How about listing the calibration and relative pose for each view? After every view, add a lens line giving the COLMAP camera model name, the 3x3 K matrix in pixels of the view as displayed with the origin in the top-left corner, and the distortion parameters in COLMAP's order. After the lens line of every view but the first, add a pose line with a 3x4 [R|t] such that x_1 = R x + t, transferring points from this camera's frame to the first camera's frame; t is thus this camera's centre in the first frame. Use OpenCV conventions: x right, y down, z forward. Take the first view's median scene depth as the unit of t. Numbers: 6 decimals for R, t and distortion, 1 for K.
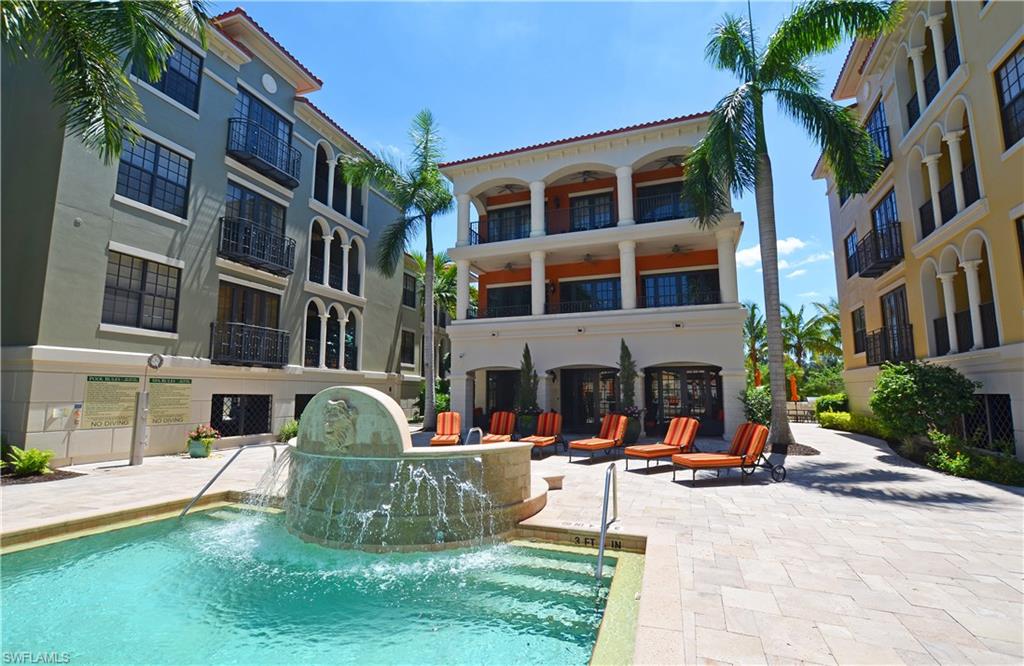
lens RADIAL K [[476.3, 0, 512.0], [0, 476.3, 333.0], [0, 0, 1]] dist [-0.029923, -0.000221]
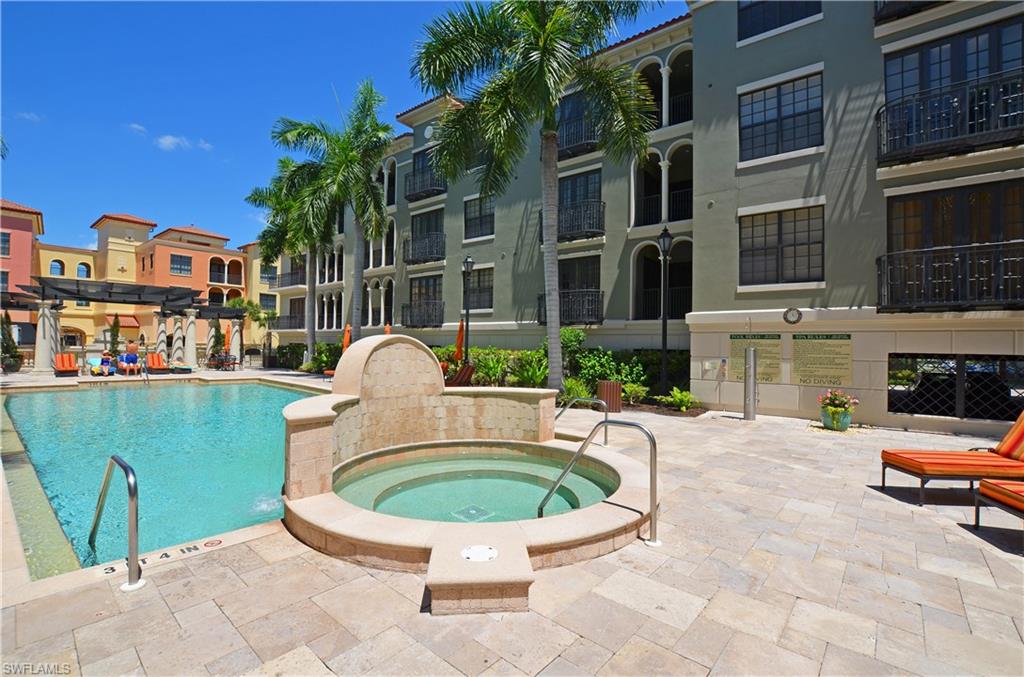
lens RADIAL K [[460.4, 0, 509.8], [0, 460.4, 327.3], [0, 0, 1]] dist [0.001466, 0.000162]
pose [[-0.325733, -0.032864, -0.944890, 0.265651], [0.109484, 0.991361, -0.072223, 0.082054], [0.939101, -0.126976, -0.319321, 0.719952]]
